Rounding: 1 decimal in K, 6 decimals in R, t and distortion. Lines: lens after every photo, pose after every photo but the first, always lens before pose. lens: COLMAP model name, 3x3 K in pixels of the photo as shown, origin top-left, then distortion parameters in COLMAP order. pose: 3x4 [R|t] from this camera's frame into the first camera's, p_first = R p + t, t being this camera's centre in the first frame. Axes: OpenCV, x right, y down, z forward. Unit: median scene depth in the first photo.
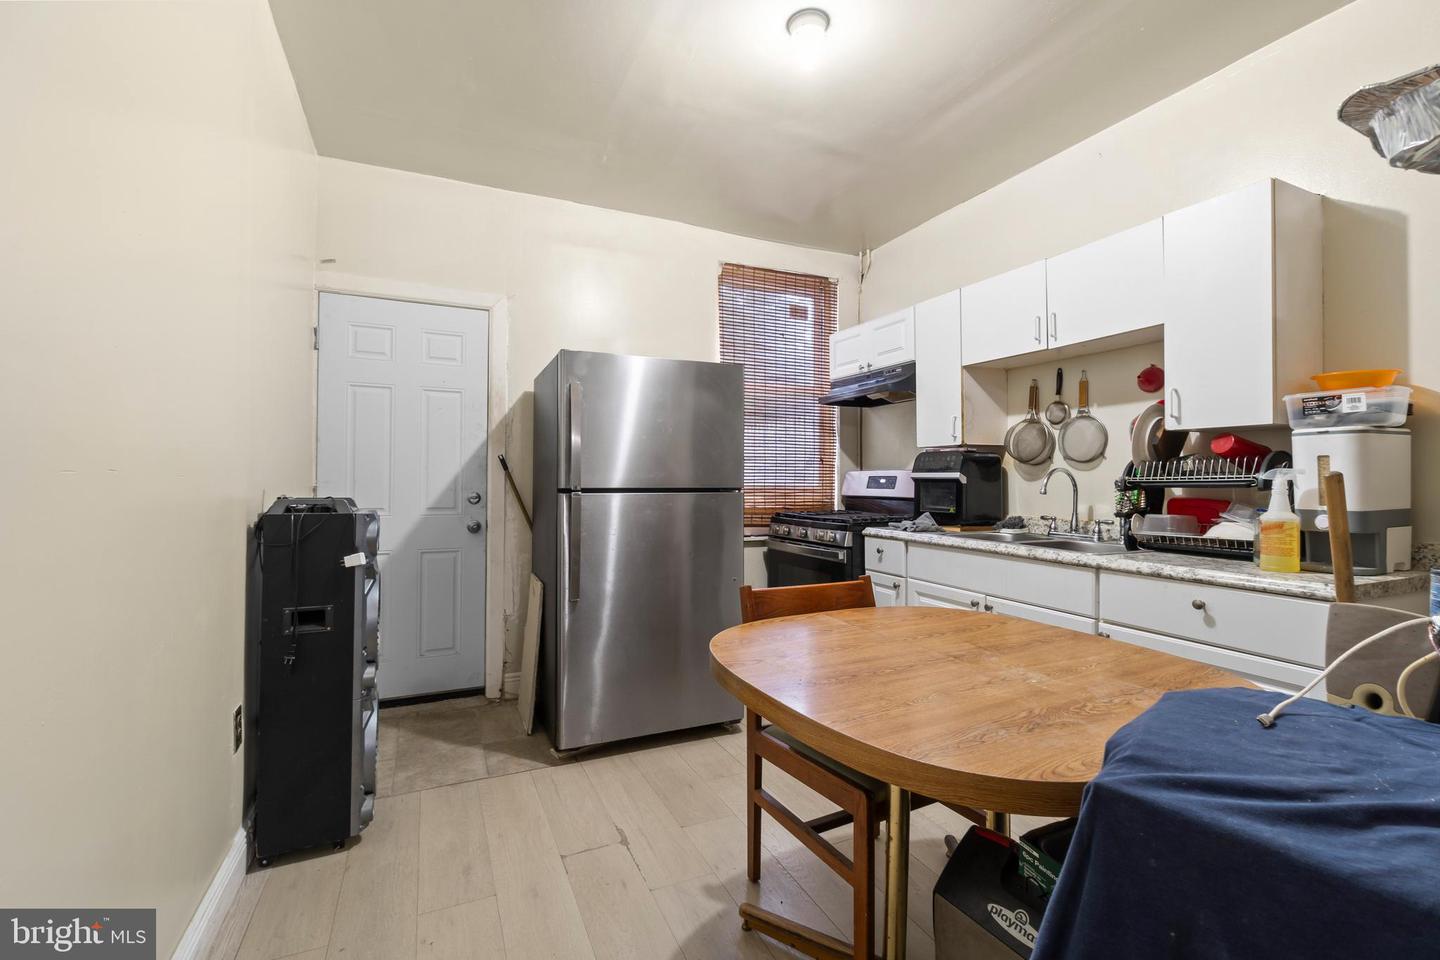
lens RADIAL K [[609.2, 0, 720.0], [0, 609.2, 480.0], [0, 0, 1]] dist [0.002093, 0.000374]
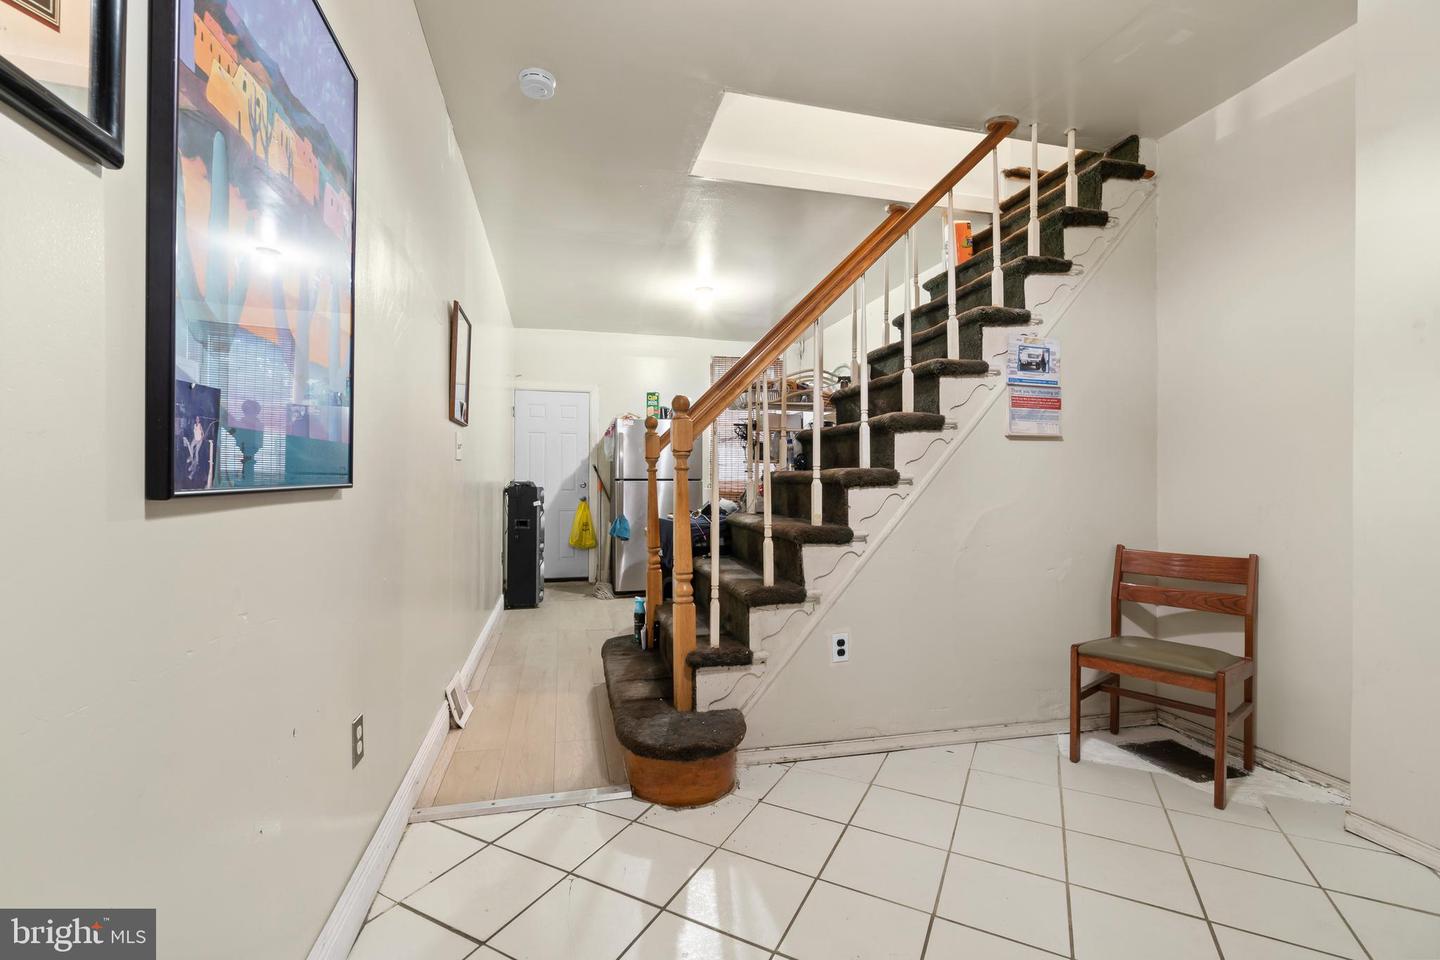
lens RADIAL K [[609.2, 0, 720.0], [0, 609.2, 480.0], [0, 0, 1]] dist [0.002093, 0.000374]
pose [[0.980470, -0.006751, -0.196554, 0.457098], [0.005853, 0.999970, -0.005150, 0.026737], [0.196583, 0.003899, 0.980479, -0.931804]]
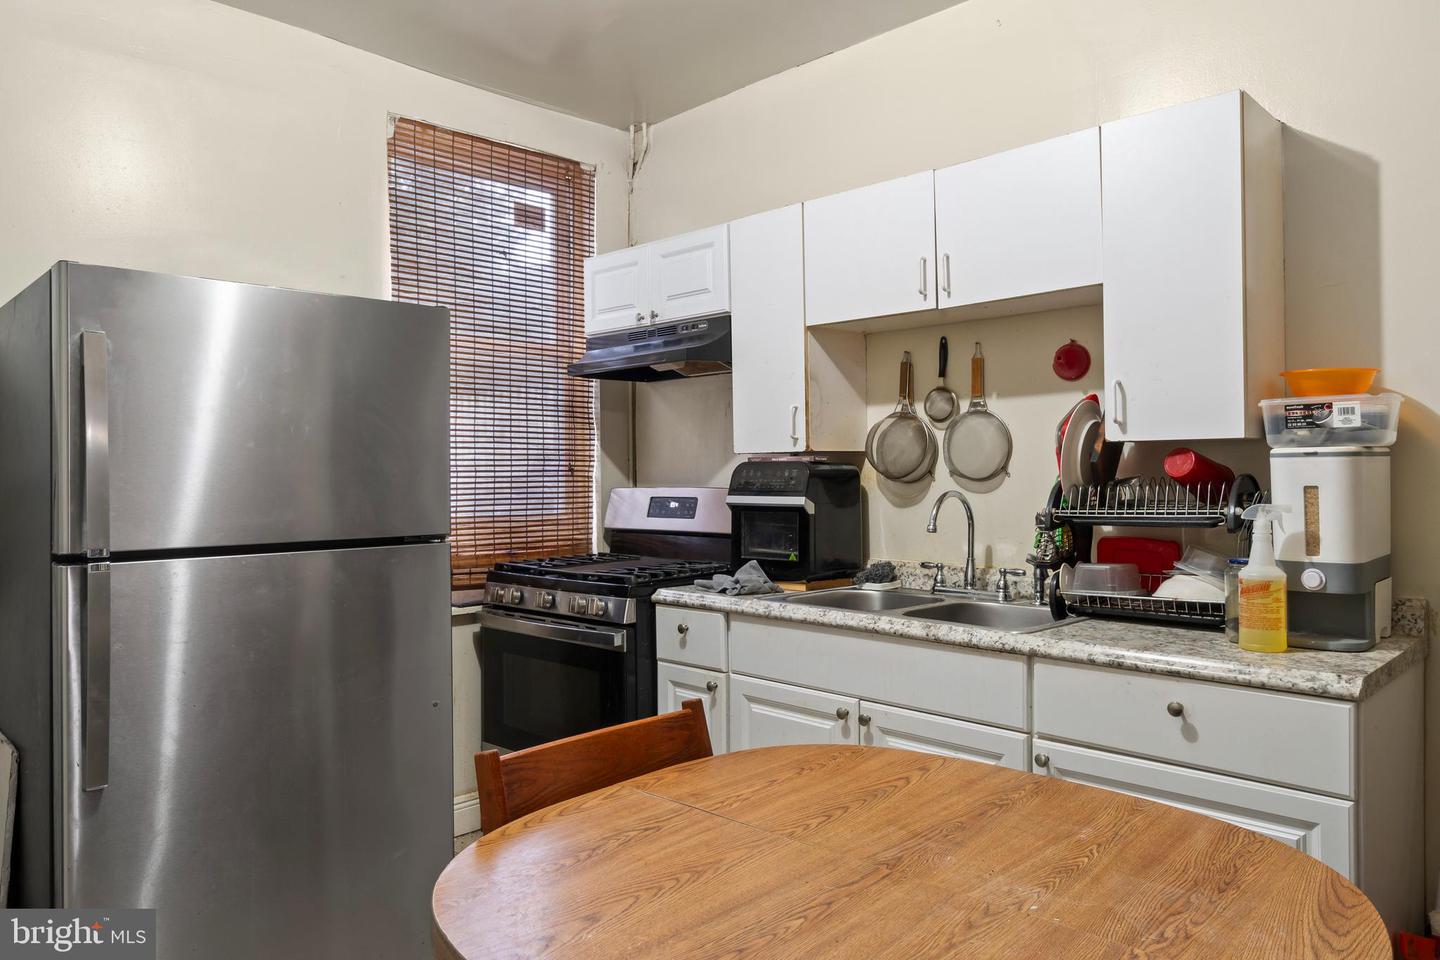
lens RADIAL K [[973.3, 0, 720.0], [0, 973.3, 480.0], [0, 0, 1]] dist [-0.007066, 0.000460]
pose [[0.939930, -0.009753, 0.341227, -0.029700], [0.010497, 0.999945, -0.000334, -0.031223], [-0.341205, 0.003895, 0.939981, 0.096052]]
